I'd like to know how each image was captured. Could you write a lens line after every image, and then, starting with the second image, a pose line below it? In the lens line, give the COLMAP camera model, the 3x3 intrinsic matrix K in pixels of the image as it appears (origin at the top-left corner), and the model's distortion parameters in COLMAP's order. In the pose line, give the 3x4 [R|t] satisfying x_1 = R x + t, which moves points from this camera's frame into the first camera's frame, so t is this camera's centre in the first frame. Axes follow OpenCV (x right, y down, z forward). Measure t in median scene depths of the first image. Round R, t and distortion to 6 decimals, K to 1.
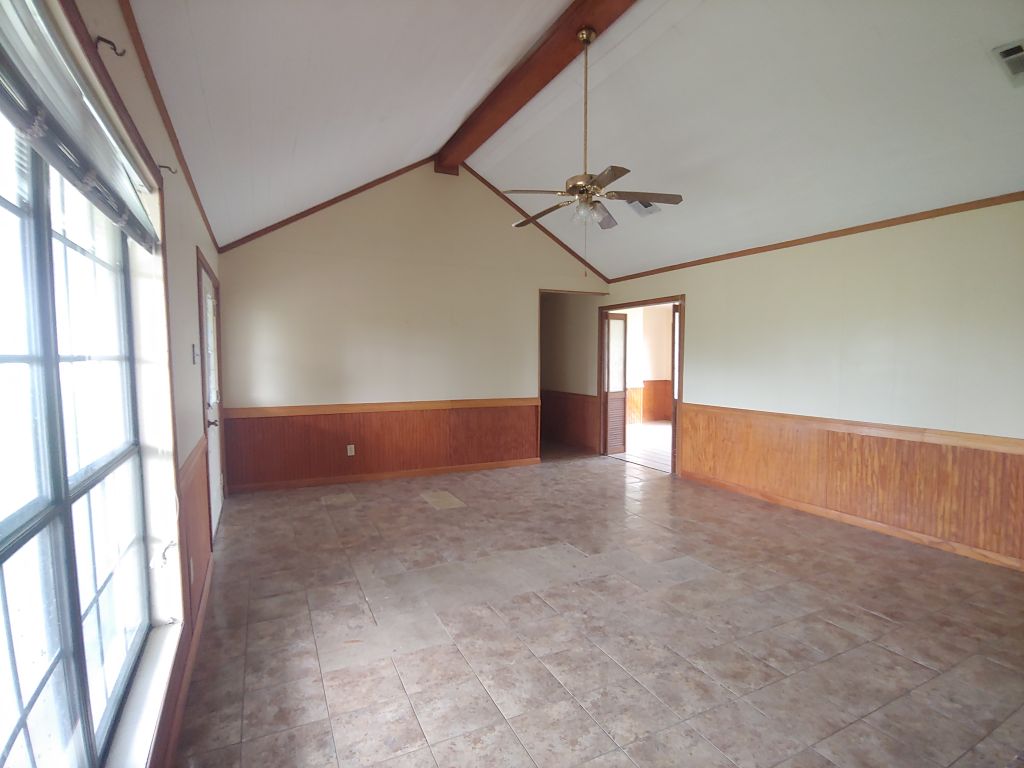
lens RADIAL K [[511.0, 0, 509.1], [0, 511.0, 392.9], [0, 0, 1]] dist [-0.023813, -0.001926]
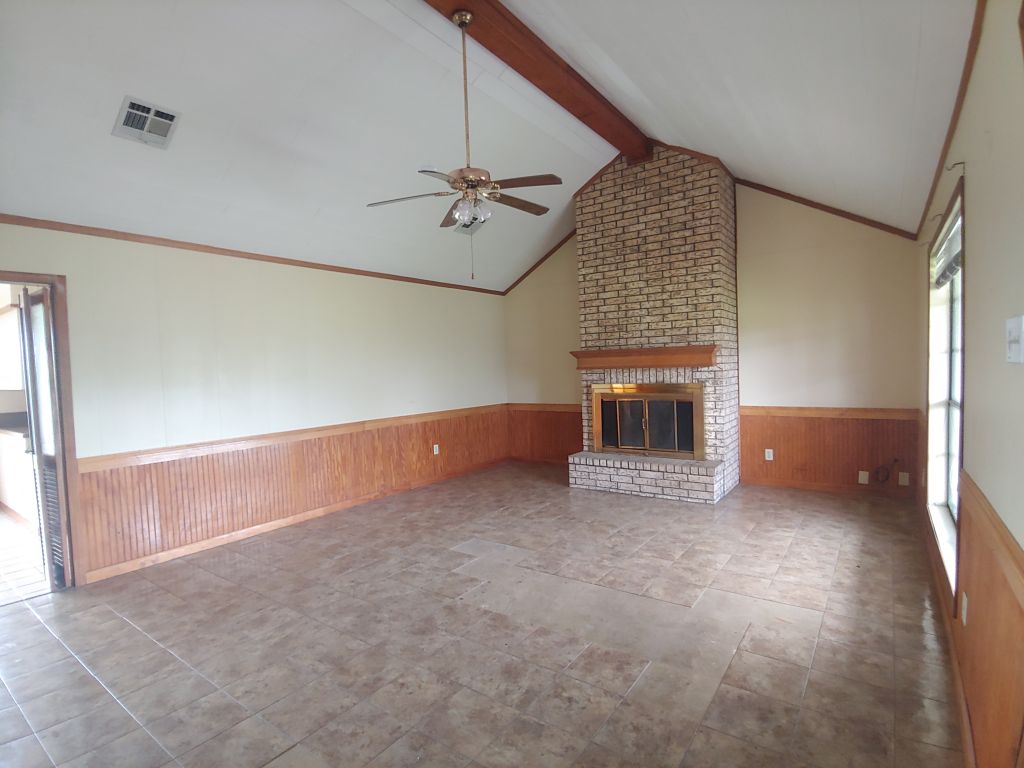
lens RADIAL K [[511.0, 0, 508.3], [0, 511.0, 383.2], [0, 0, 1]] dist [-0.023813, -0.001926]
pose [[-0.462406, -0.012233, 0.886584, -0.760739], [0.101266, 0.992634, 0.066513, -0.106239], [-0.880867, 0.120536, -0.457761, 1.509030]]
